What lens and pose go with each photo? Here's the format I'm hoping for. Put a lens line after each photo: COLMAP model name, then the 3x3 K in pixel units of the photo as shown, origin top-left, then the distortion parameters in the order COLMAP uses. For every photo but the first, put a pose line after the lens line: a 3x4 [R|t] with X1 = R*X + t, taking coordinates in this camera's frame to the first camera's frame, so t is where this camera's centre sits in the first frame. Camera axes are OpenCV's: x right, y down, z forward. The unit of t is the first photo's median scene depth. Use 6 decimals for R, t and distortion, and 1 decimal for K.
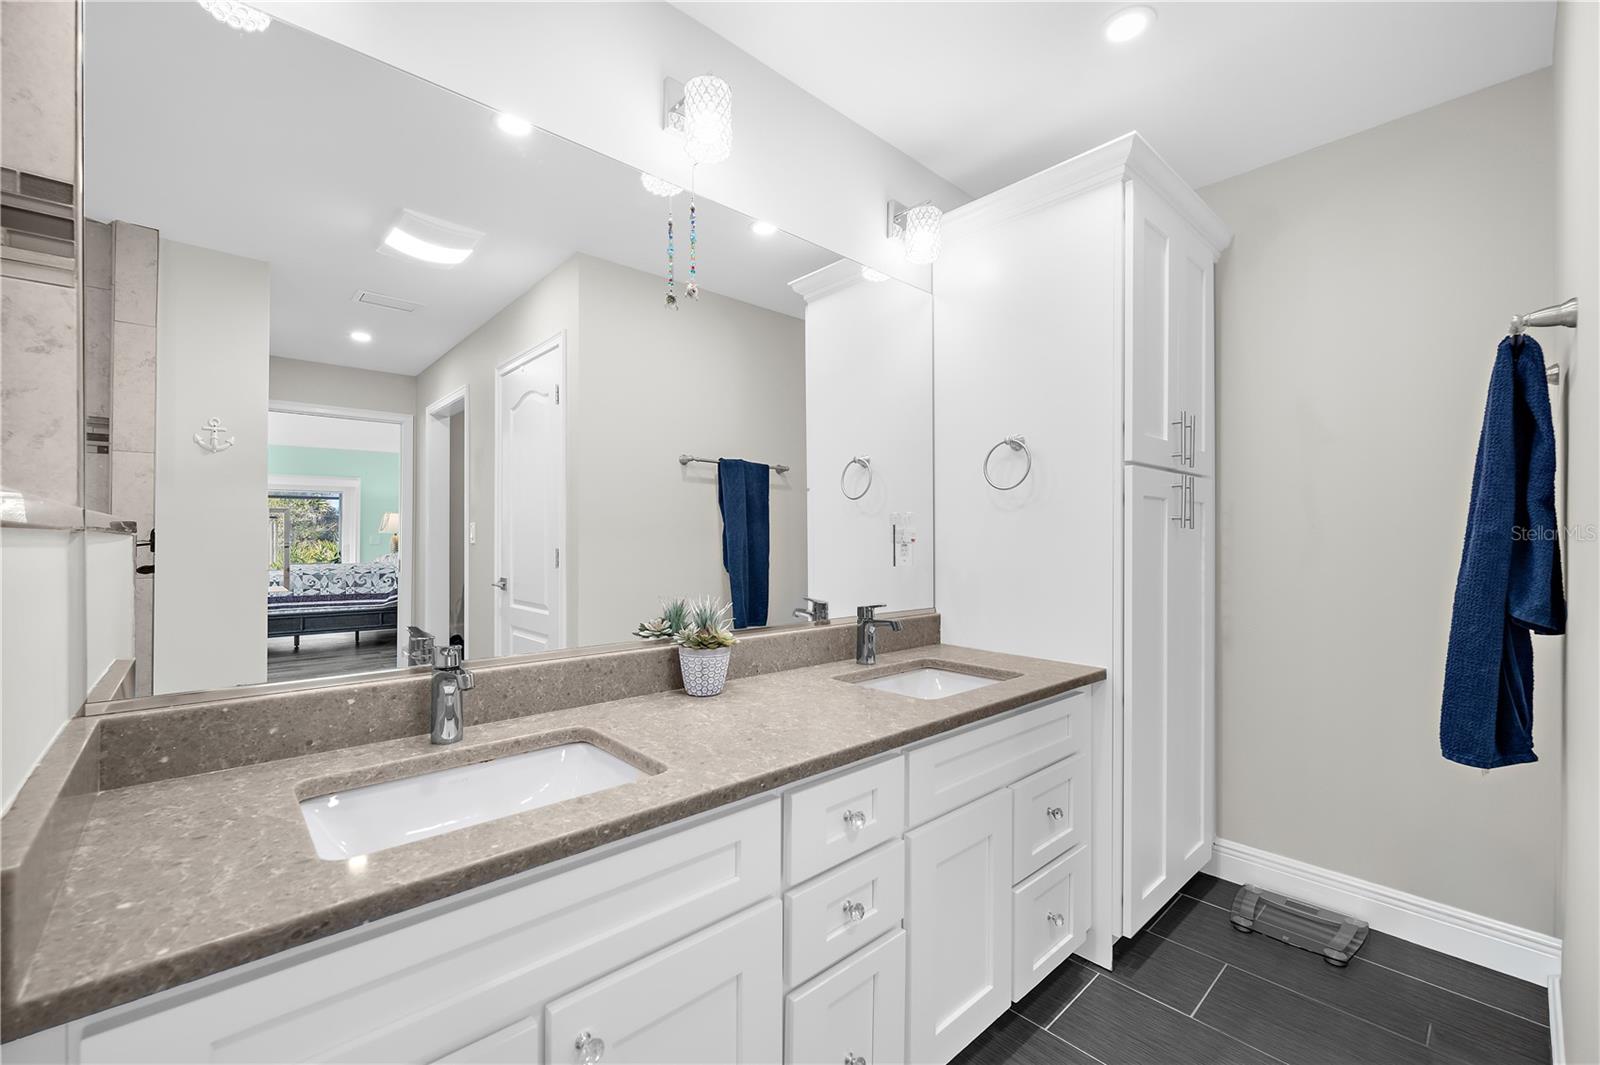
lens RADIAL K [[646.9, 0, 799.7], [0, 646.9, 540.4], [0, 0, 1]] dist [0.002164, 0.000130]
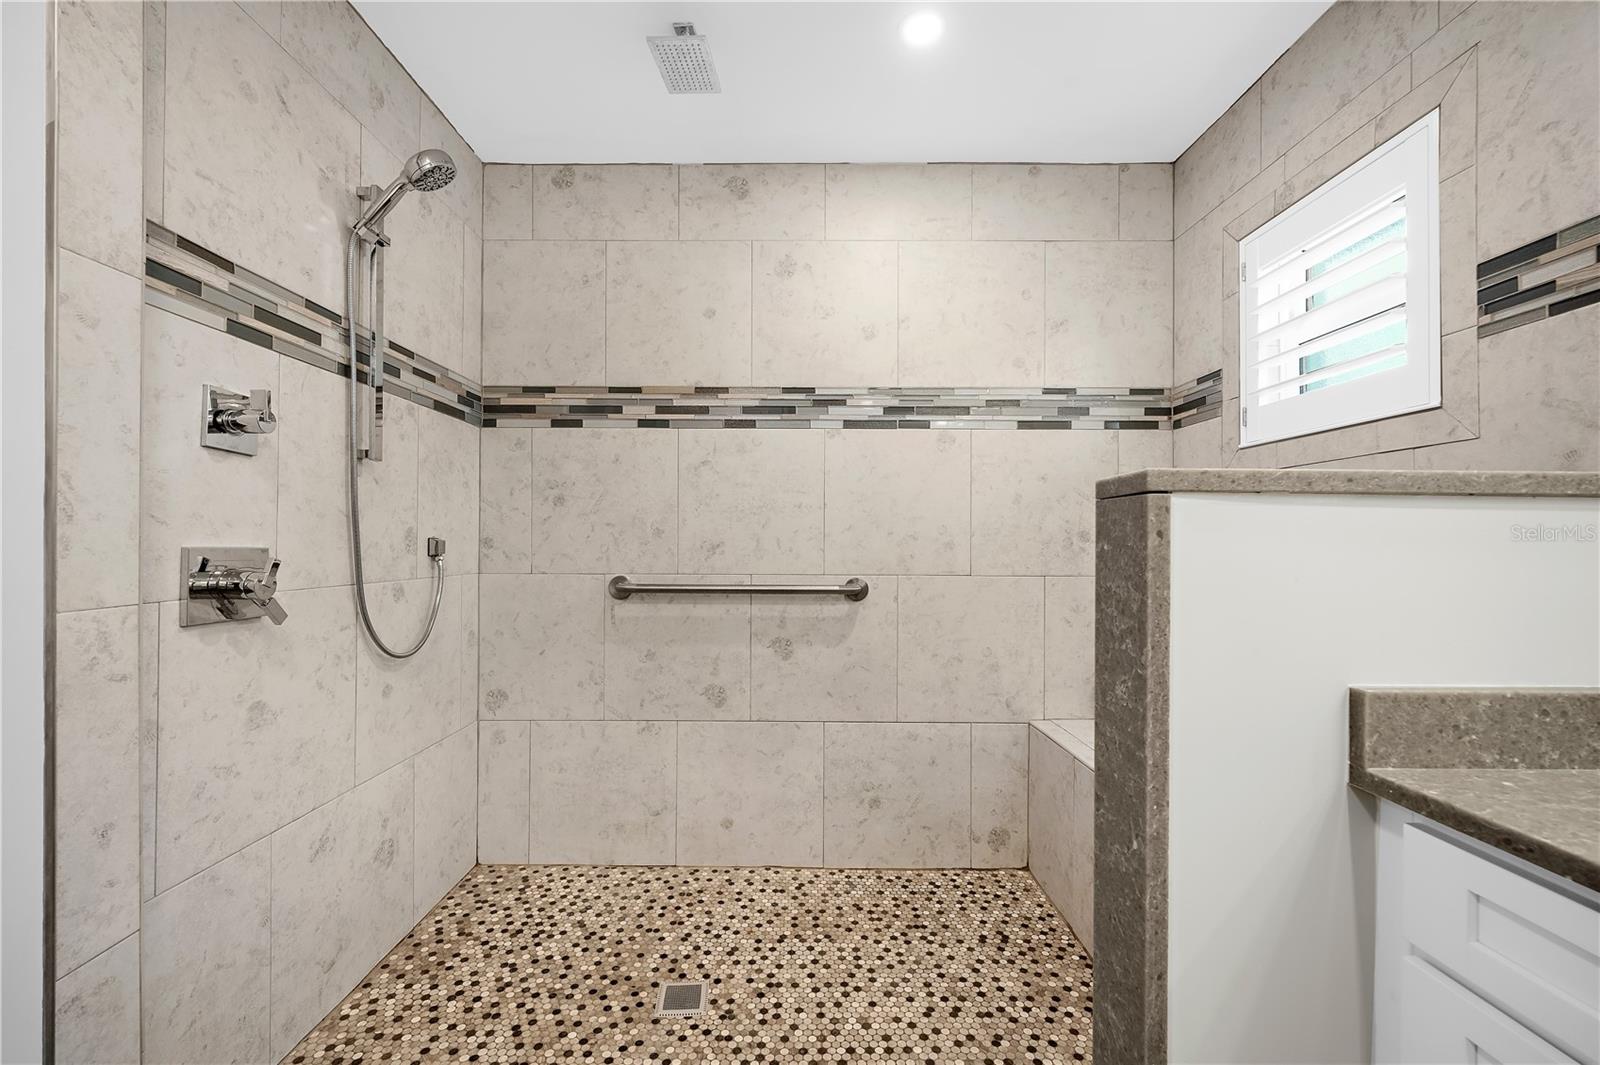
lens RADIAL K [[646.9, 0, 799.7], [0, 646.9, 540.4], [0, 0, 1]] dist [0.002164, 0.000130]
pose [[-0.663608, -0.005188, -0.748063, 0.870725], [-0.003673, 0.999986, -0.003678, 0.089048], [0.748072, 0.000307, -0.663618, 0.807802]]
